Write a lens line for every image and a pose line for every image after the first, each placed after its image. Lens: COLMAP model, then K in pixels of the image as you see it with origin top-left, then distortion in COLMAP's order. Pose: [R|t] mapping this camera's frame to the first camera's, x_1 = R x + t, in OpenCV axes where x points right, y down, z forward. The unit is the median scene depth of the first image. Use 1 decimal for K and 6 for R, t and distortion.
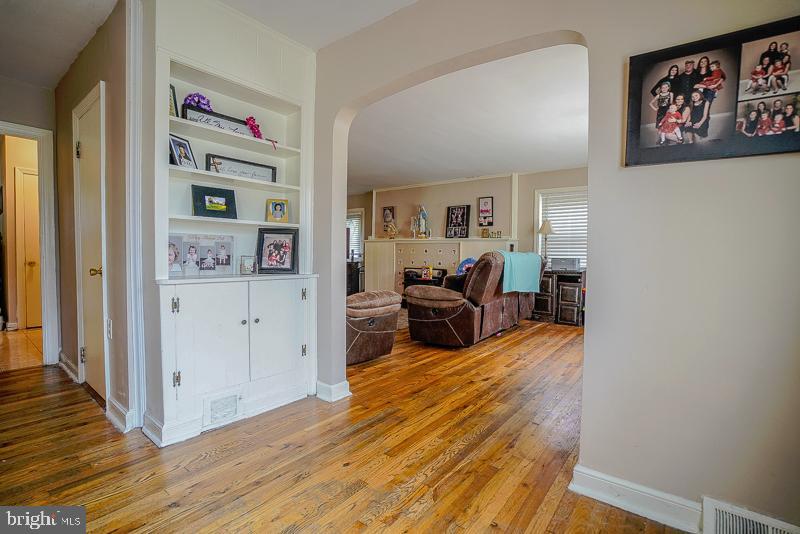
lens RADIAL K [[373.2, 0, 402.9], [0, 373.2, 264.8], [0, 0, 1]] dist [-0.031428, 0.000622]
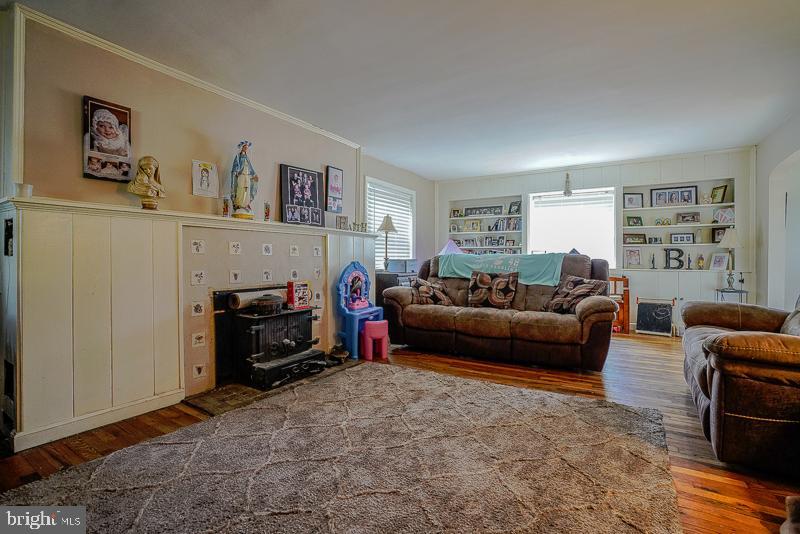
lens RADIAL K [[373.2, 0, 402.9], [0, 373.2, 264.8], [0, 0, 1]] dist [-0.031428, 0.000622]
pose [[-0.107917, -0.025214, 0.993840, -0.416581], [0.033702, 0.999011, 0.029005, -0.025901], [-0.993589, 0.036625, -0.106960, 0.908388]]
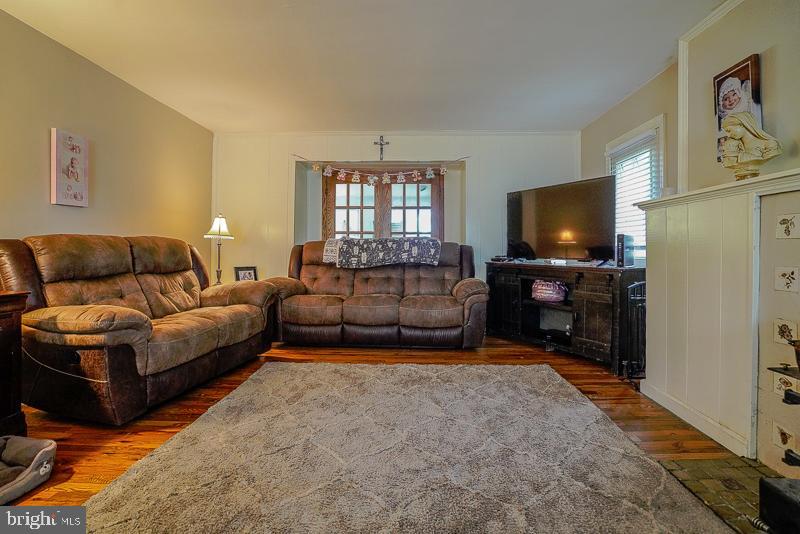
lens RADIAL K [[366.1, 0, 400.4], [0, 366.1, 248.7], [0, 0, 1]] dist [-0.030057, 0.000204]
pose [[0.570316, -0.007954, -0.821387, 0.035017], [-0.027632, 0.999201, -0.028862, -0.014423], [0.820961, 0.039157, 0.569641, 0.762000]]
